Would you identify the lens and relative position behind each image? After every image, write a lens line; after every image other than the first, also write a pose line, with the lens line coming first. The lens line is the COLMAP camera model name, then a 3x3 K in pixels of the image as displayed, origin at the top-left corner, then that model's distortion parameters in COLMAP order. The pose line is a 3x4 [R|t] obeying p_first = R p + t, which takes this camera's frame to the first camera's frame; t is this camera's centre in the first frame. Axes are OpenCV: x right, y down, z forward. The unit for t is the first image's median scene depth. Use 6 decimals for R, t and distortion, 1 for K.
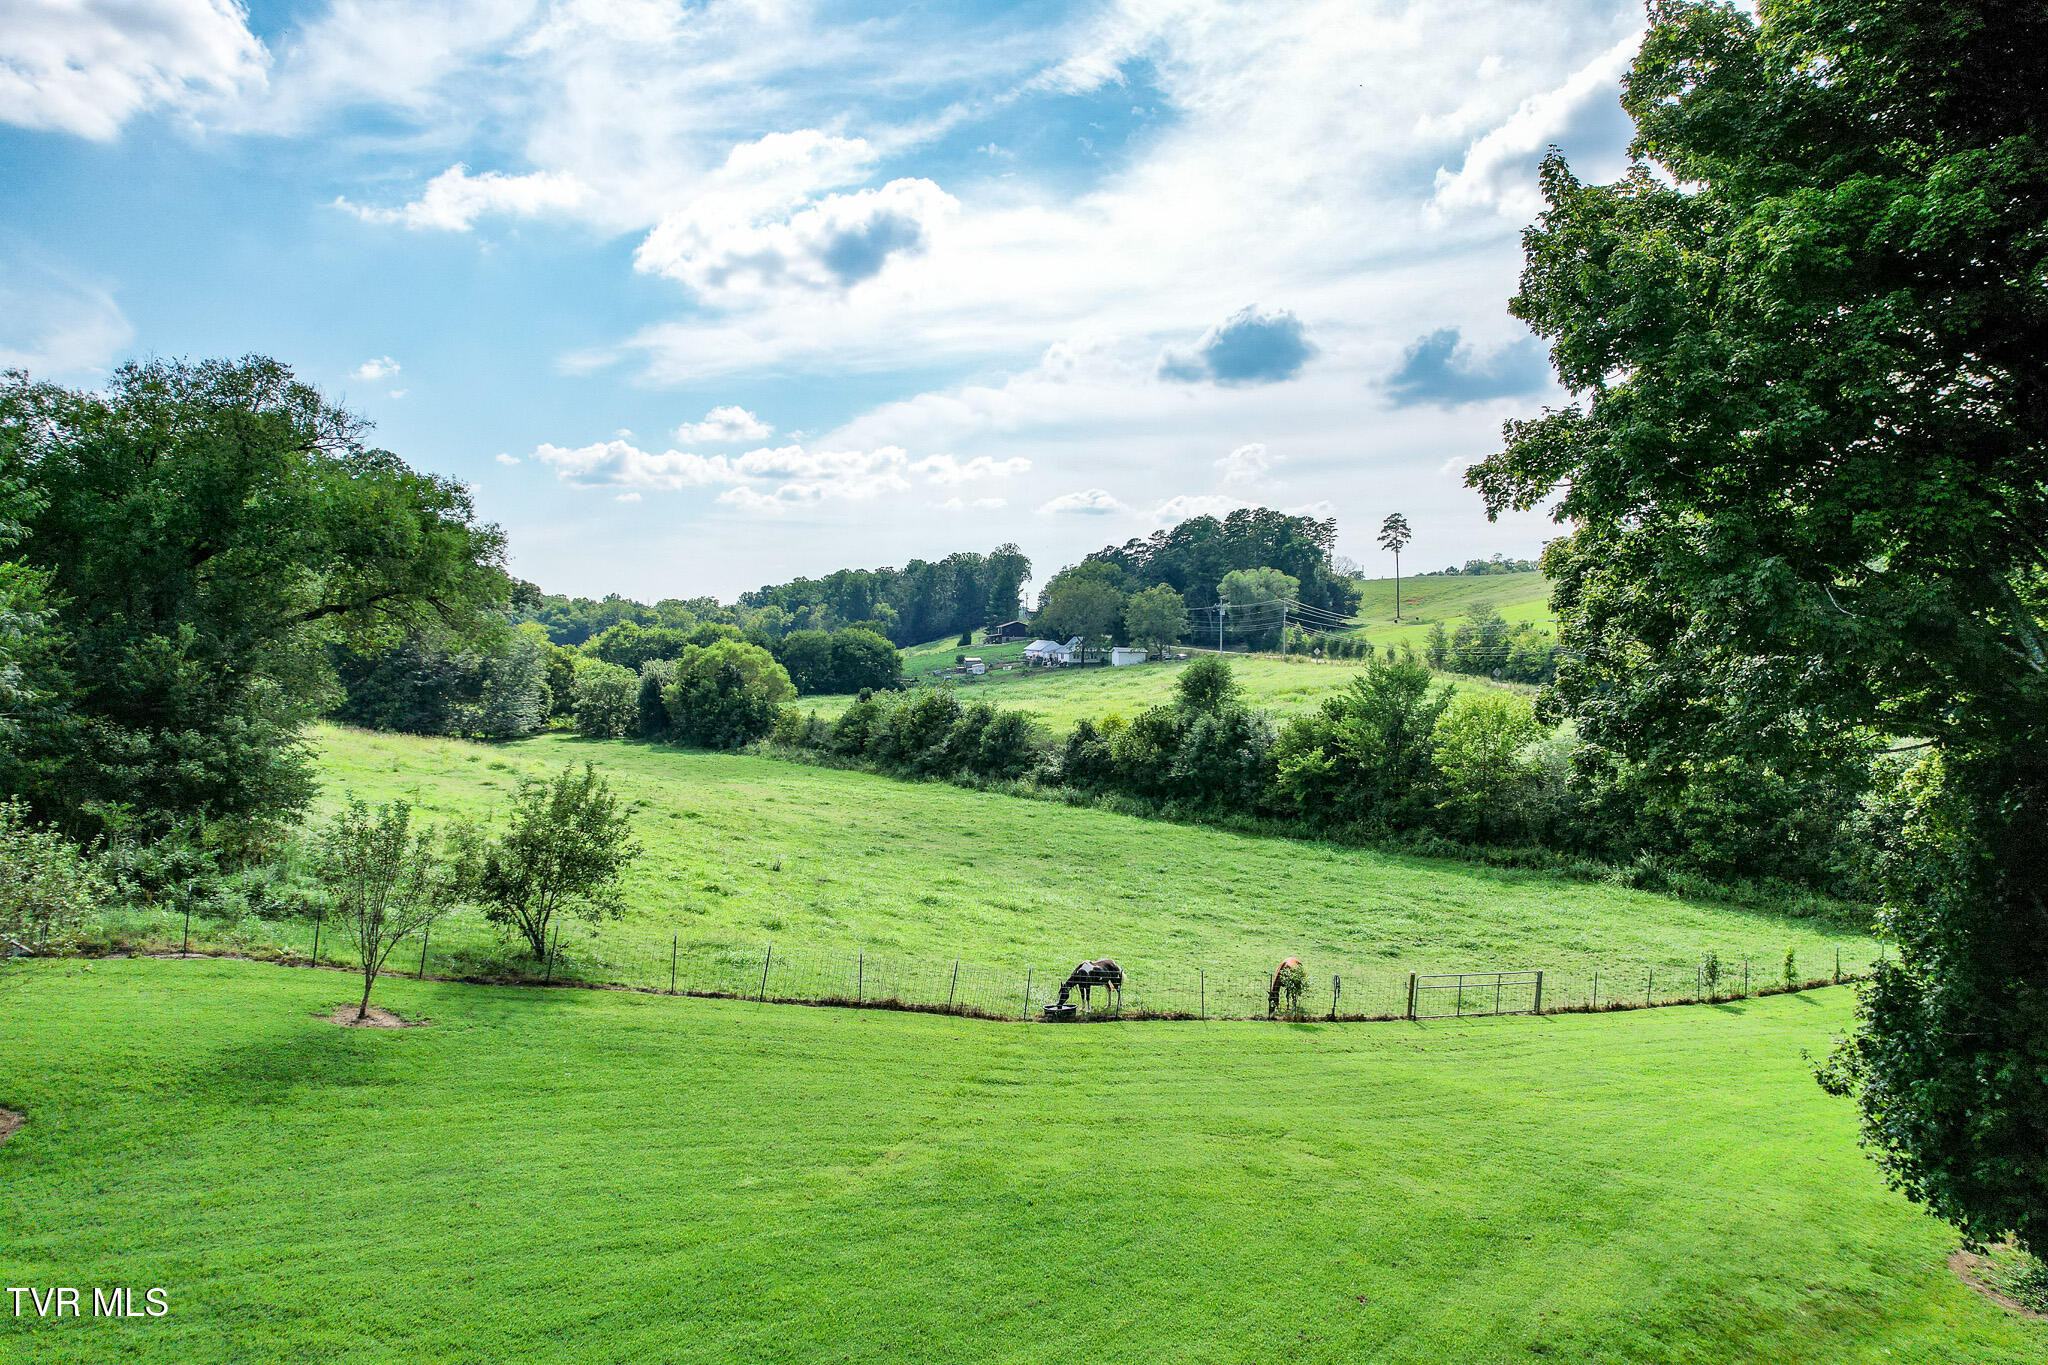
lens RADIAL K [[1313.7, 0, 1027.3], [0, 1313.7, 677.6], [0, 0, 1]] dist [-0.044069, 0.030161]
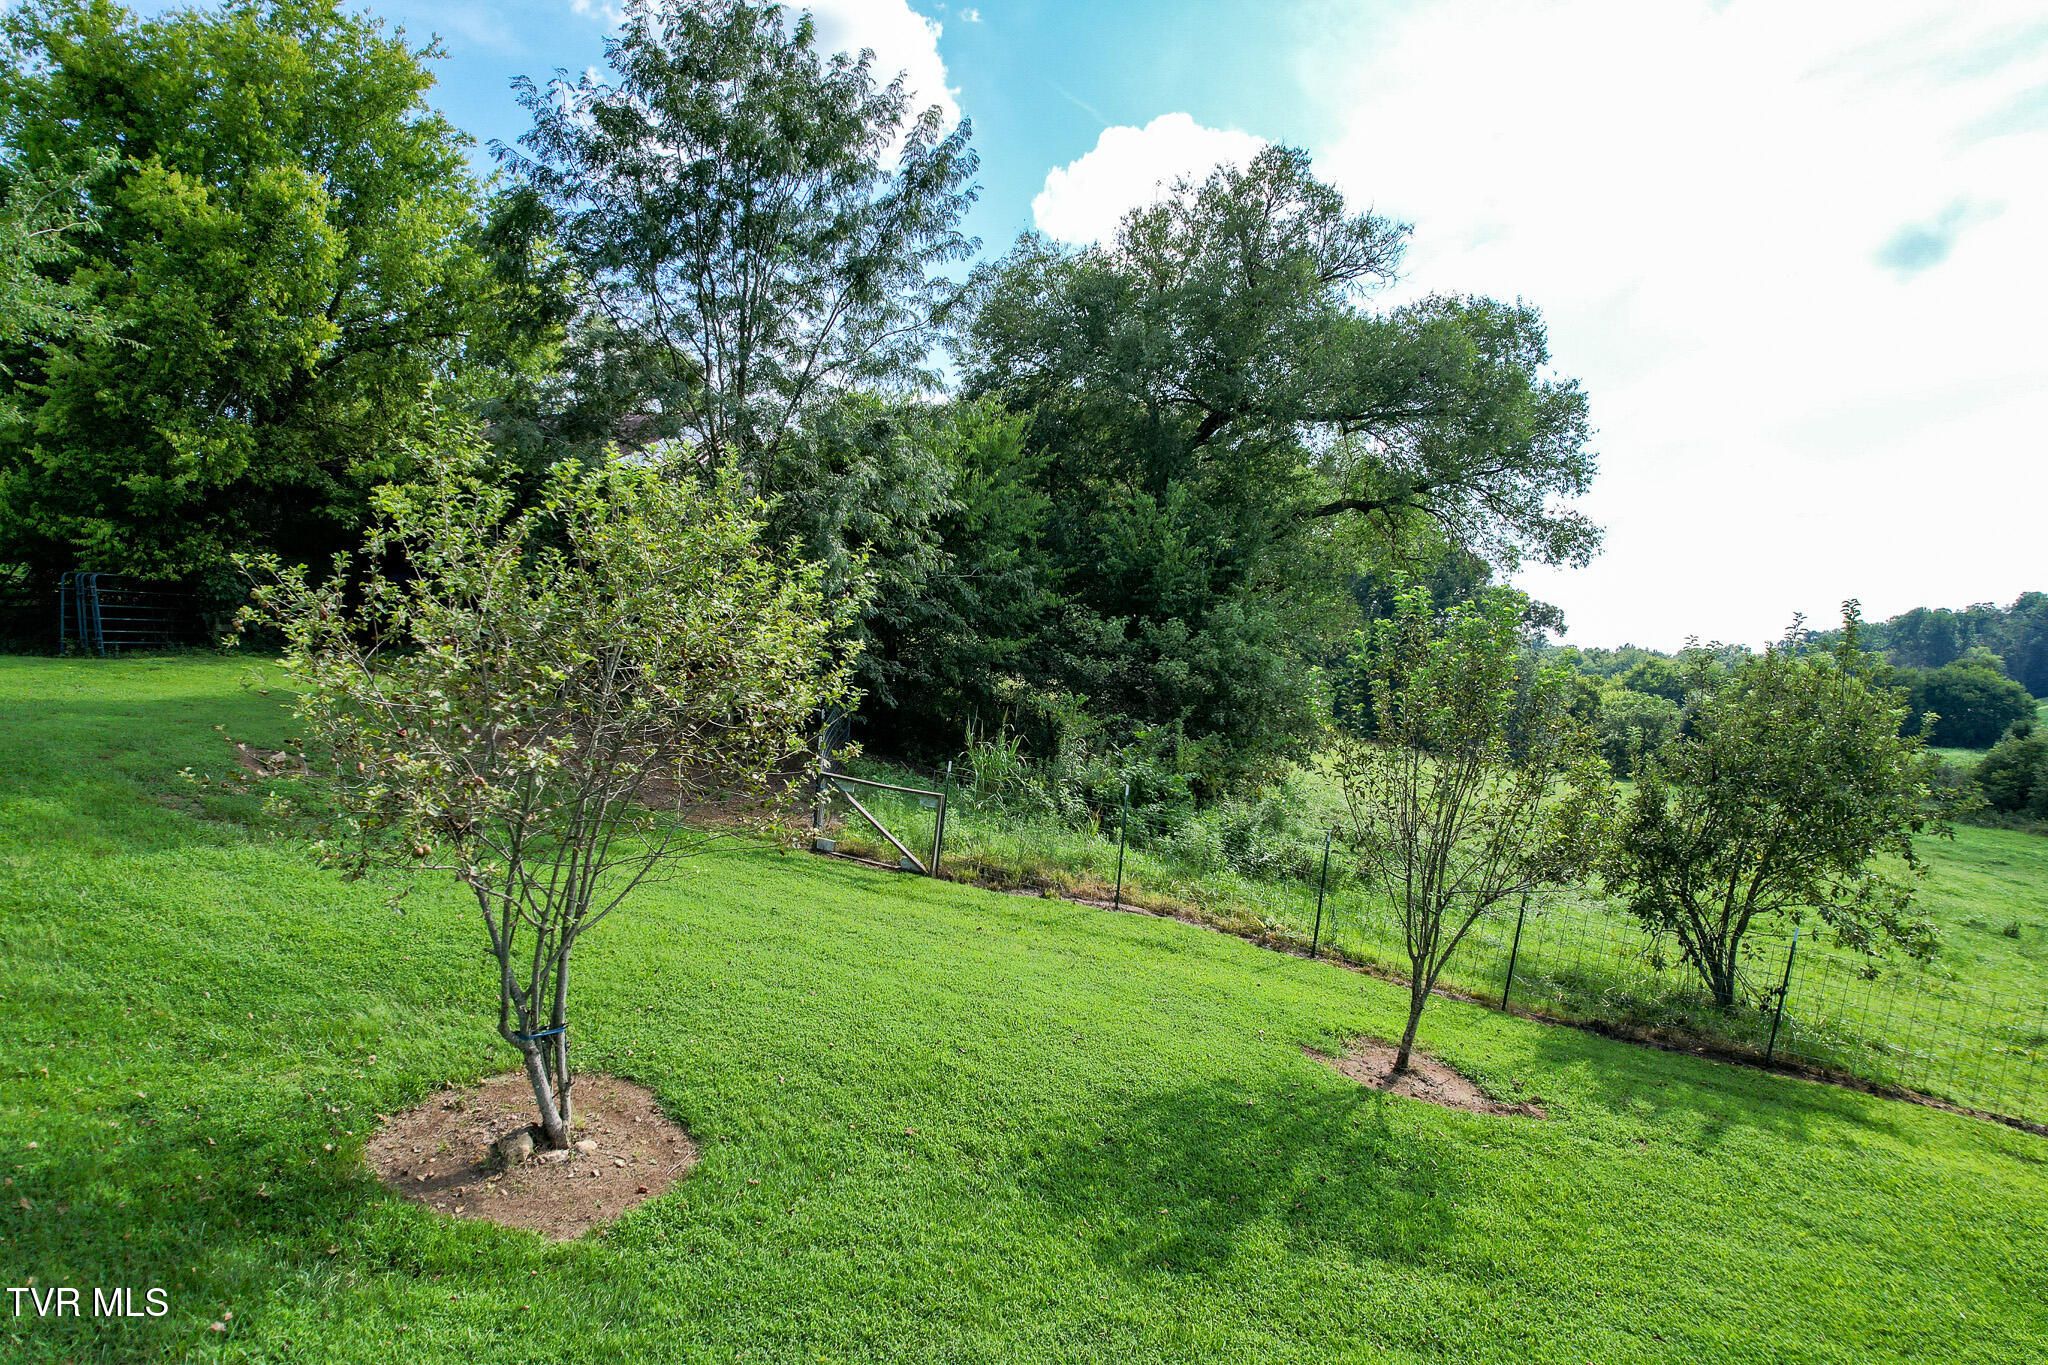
lens RADIAL K [[1313.7, 0, 1028.0], [0, 1313.7, 685.7], [0, 0, 1]] dist [-0.044069, 0.030161]
pose [[0.743537, 0.001911, -0.668692, -0.244368], [-0.028819, 0.999158, -0.029190, 0.115470], [0.668074, 0.040975, 0.742966, 0.455913]]
